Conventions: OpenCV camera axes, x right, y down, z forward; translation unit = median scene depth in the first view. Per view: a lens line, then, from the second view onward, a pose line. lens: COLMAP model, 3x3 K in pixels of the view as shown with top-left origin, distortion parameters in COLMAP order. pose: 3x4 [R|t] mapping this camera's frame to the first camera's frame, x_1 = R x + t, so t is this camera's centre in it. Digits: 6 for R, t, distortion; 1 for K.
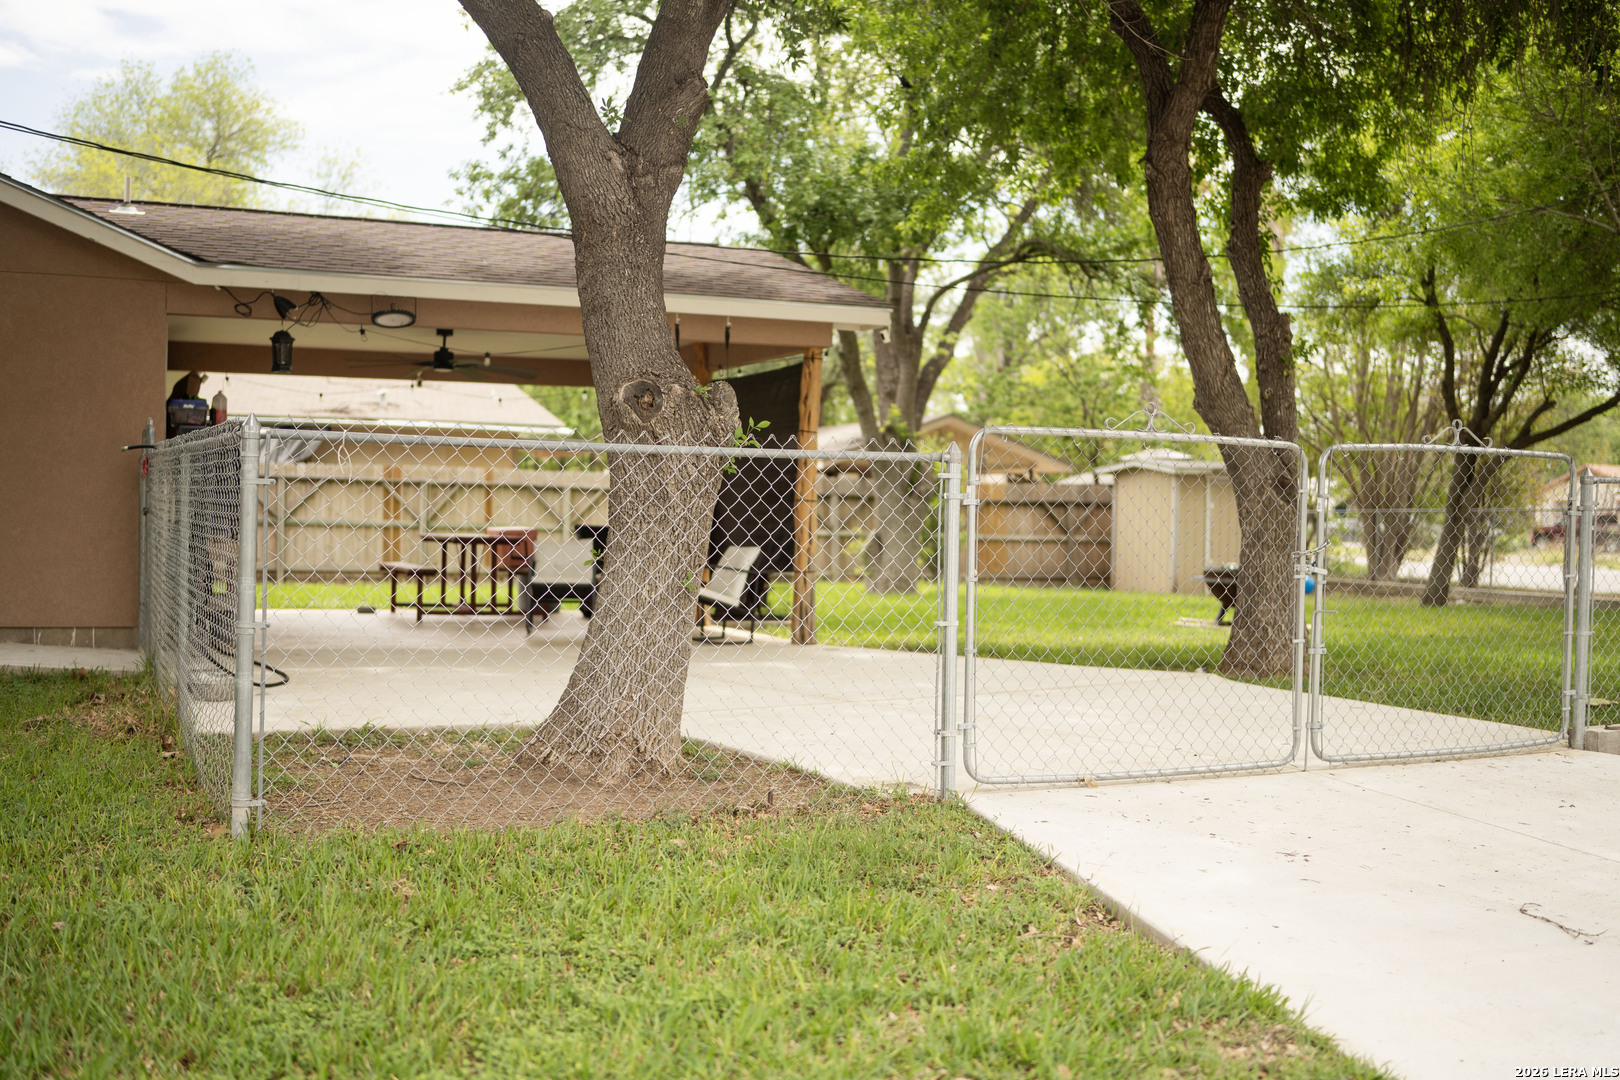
lens RADIAL K [[1703.6, 0, 810.0], [0, 1703.6, 540.0], [0, 0, 1]] dist [-0.120374, 0.003909]
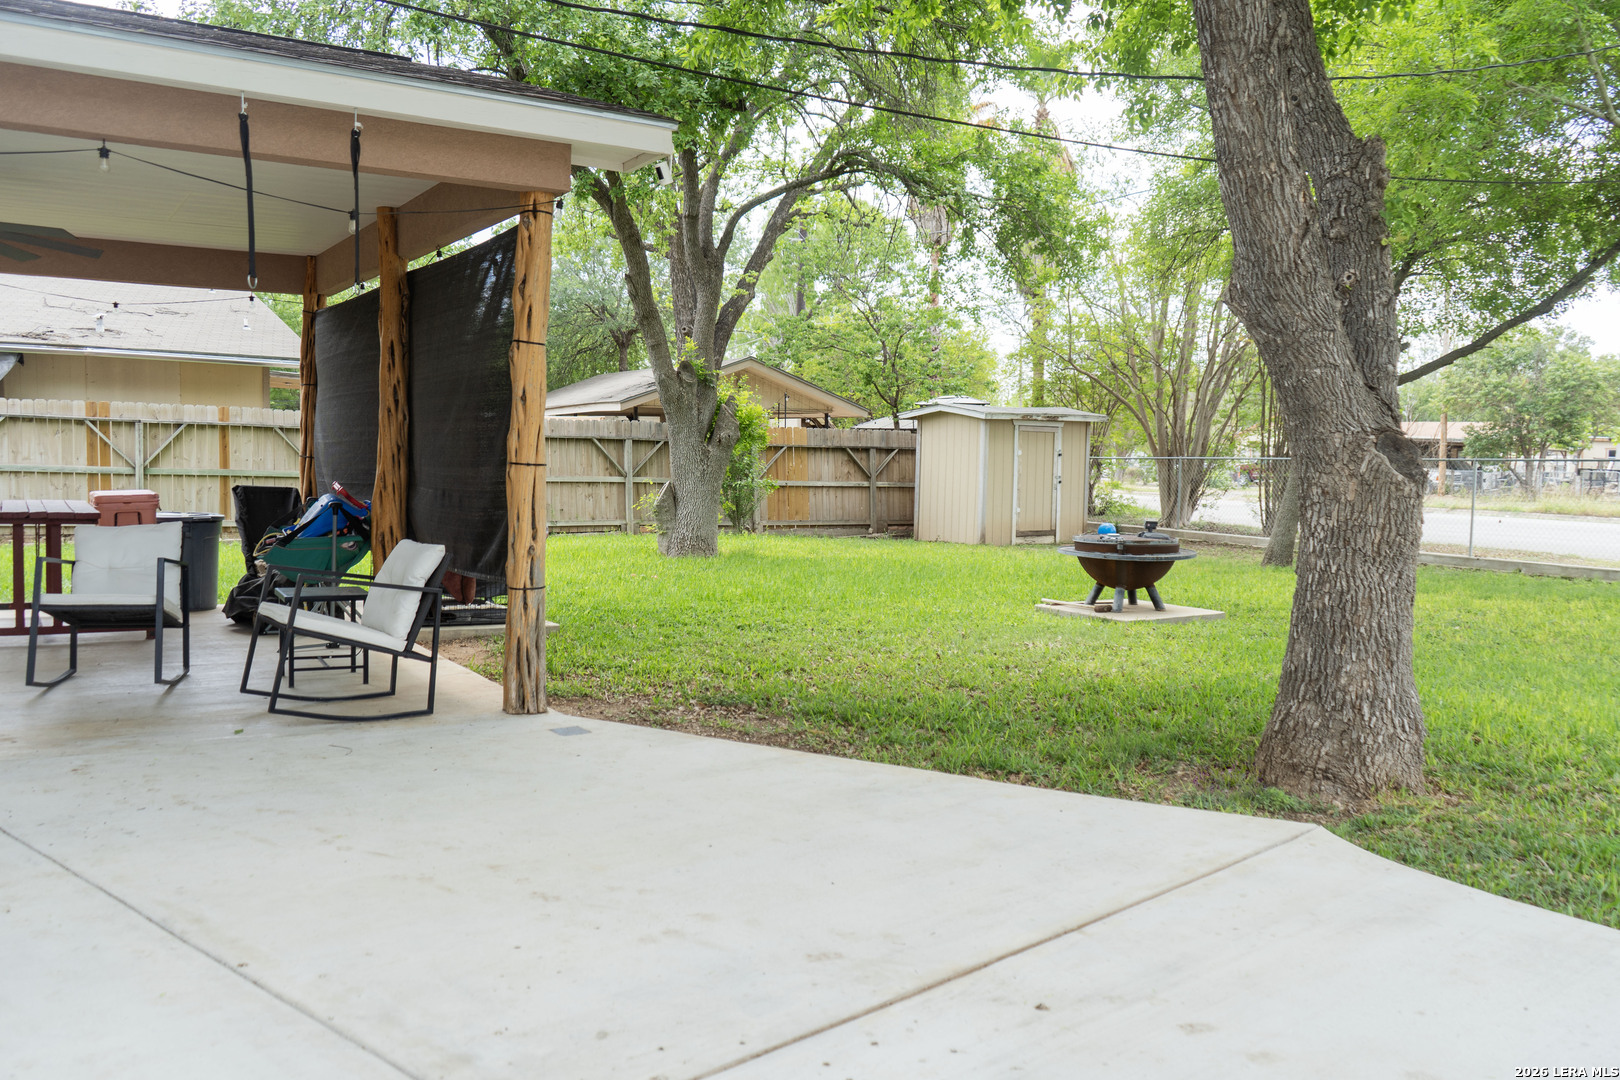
lens RADIAL K [[1297.8, 0, 810.0], [0, 1297.8, 540.0], [0, 0, 1]] dist [0.008168, 0.002163]
pose [[0.990737, -0.004082, 0.135735, 0.017523], [-0.003530, 0.998436, 0.055792, -0.011870], [-0.135750, -0.055755, 0.989173, 0.295251]]
